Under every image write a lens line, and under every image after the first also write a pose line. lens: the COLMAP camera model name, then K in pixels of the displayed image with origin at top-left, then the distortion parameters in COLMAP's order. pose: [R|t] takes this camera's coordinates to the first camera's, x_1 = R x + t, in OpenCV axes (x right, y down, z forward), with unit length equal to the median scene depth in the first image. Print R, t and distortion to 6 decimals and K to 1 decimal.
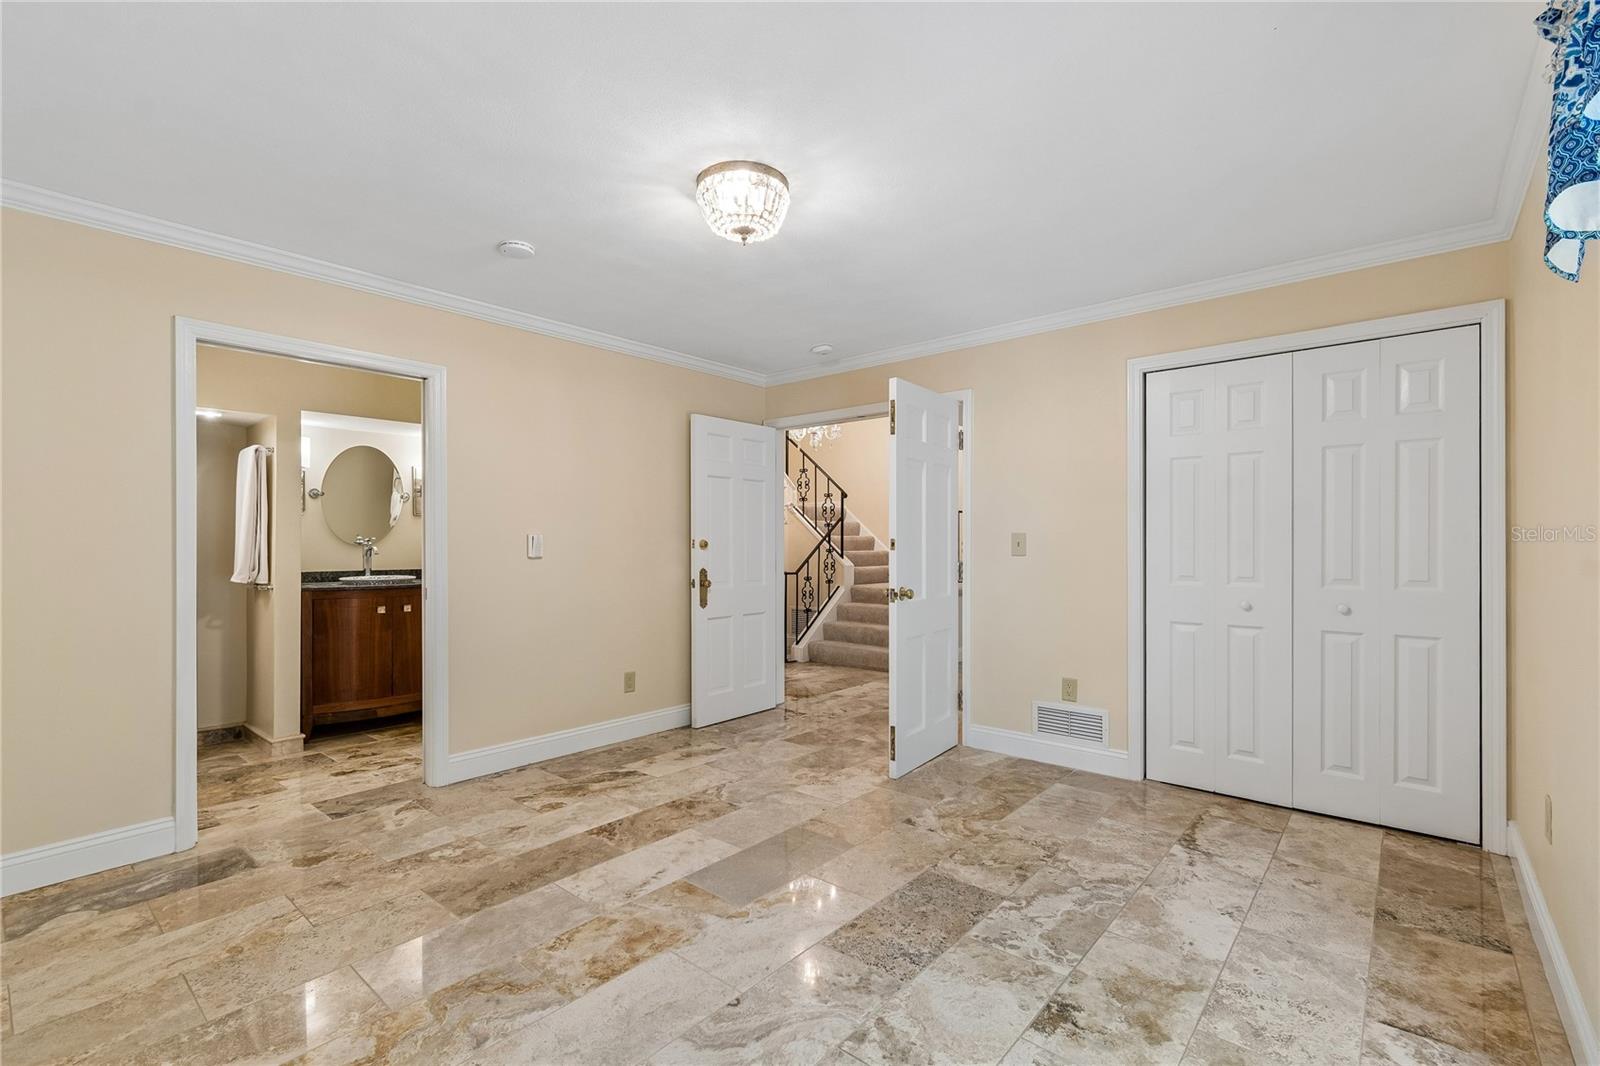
lens RADIAL K [[708.8, 0, 802.7], [0, 708.8, 537.3], [0, 0, 1]] dist [0.001984, -0.001695]
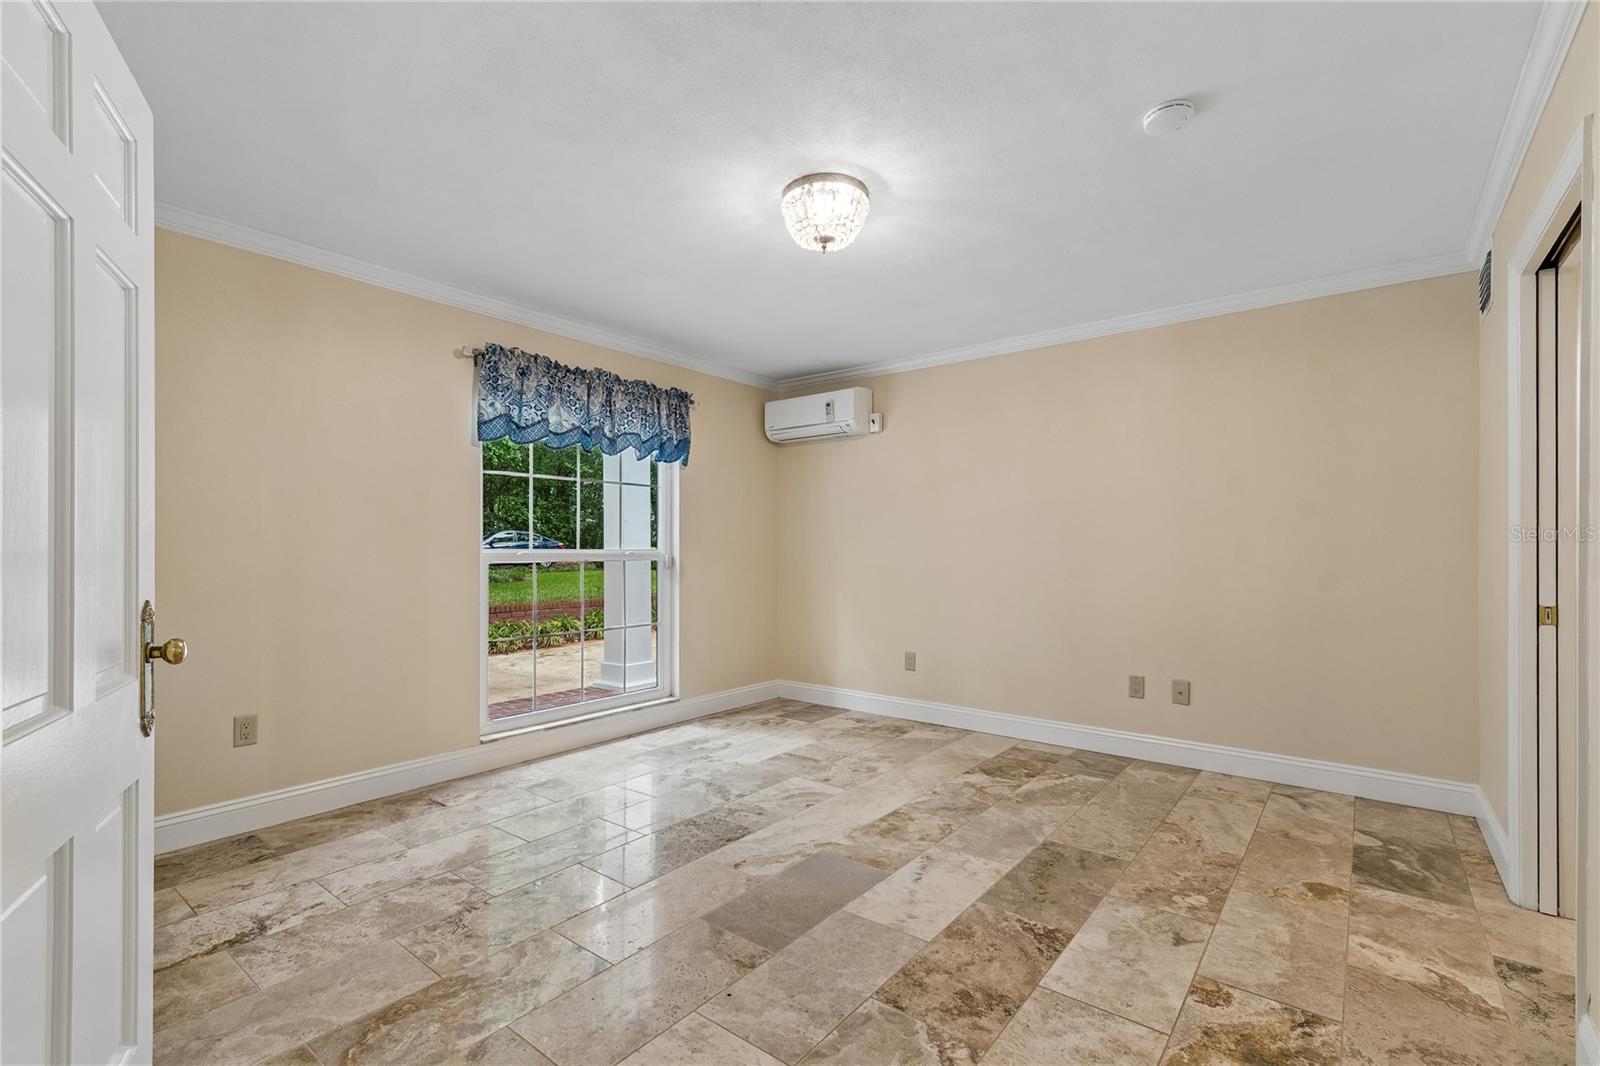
lens RADIAL K [[694.4, 0, 801.3], [0, 694.4, 549.5], [0, 0, 1]] dist [0.000296, -0.000224]
pose [[-0.999292, 0.001076, -0.037618, -0.008376], [0.001474, 0.999943, -0.010562, 0.035091], [0.037604, -0.010610, -0.999236, 1.698760]]
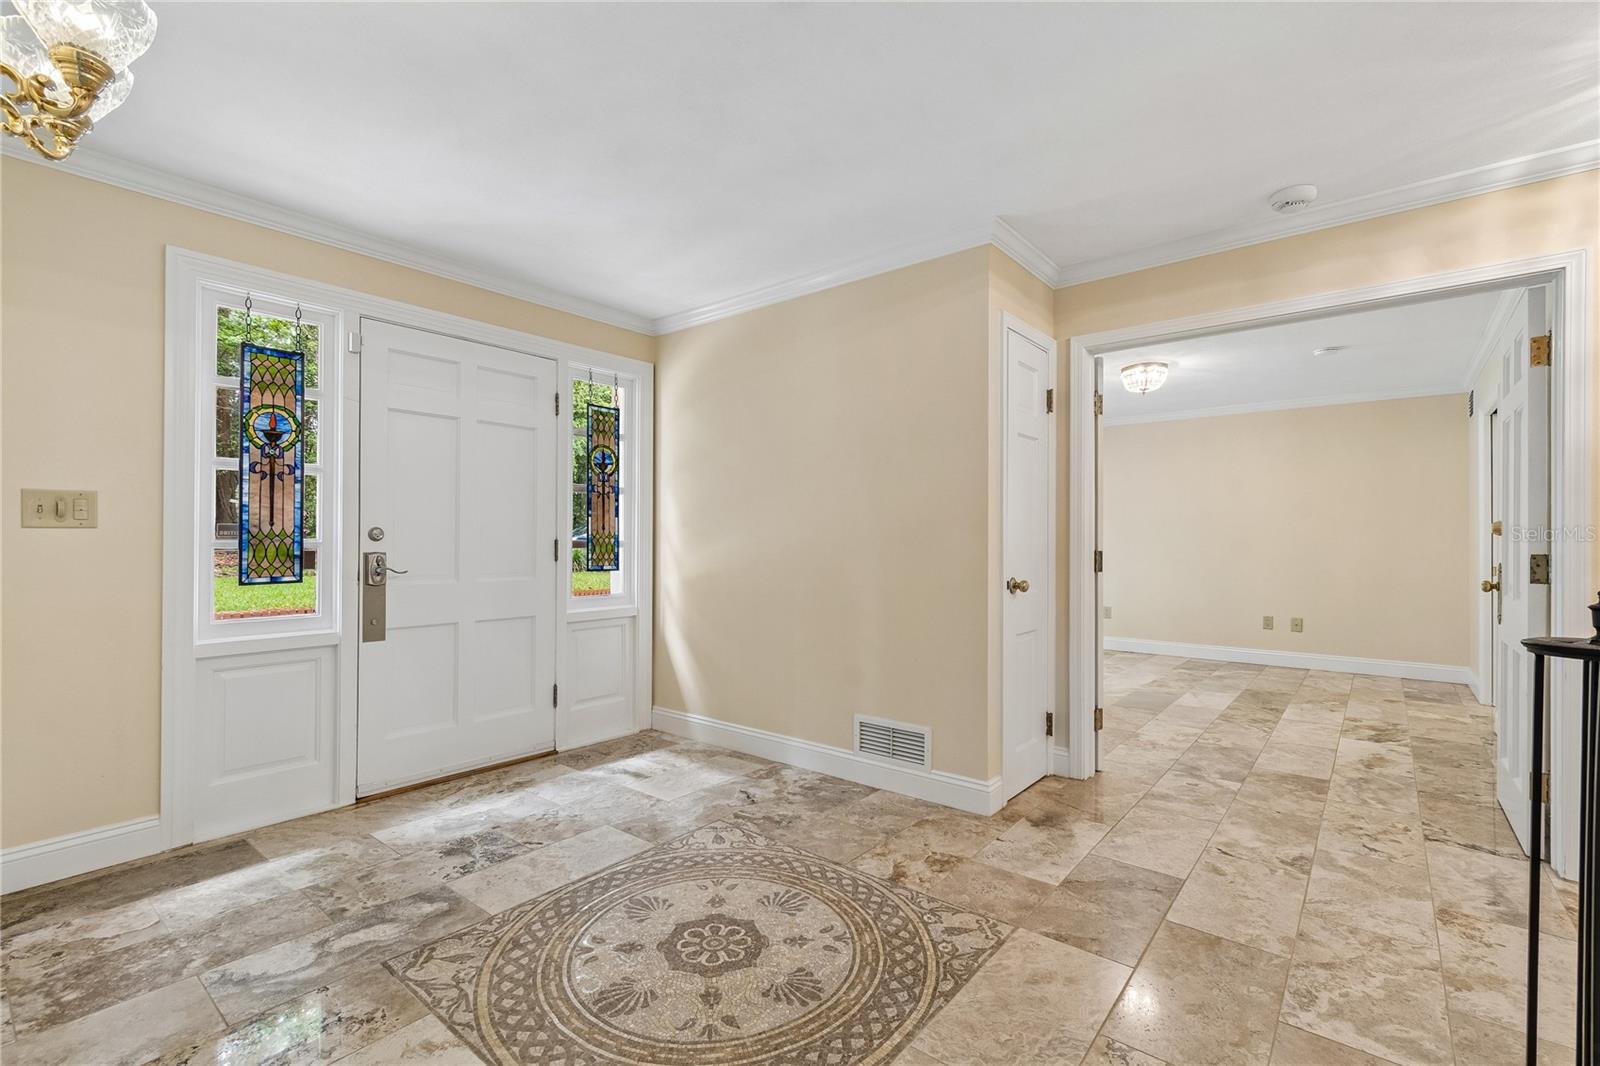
lens RADIAL K [[708.8, 0, 802.7], [0, 708.8, 537.3], [0, 0, 1]] dist [0.001984, -0.001695]
pose [[-0.999632, -0.003247, -0.026939, 0.844476], [-0.002866, 0.999896, -0.014155, 0.048671], [0.026983, -0.014073, -0.999537, 2.615457]]
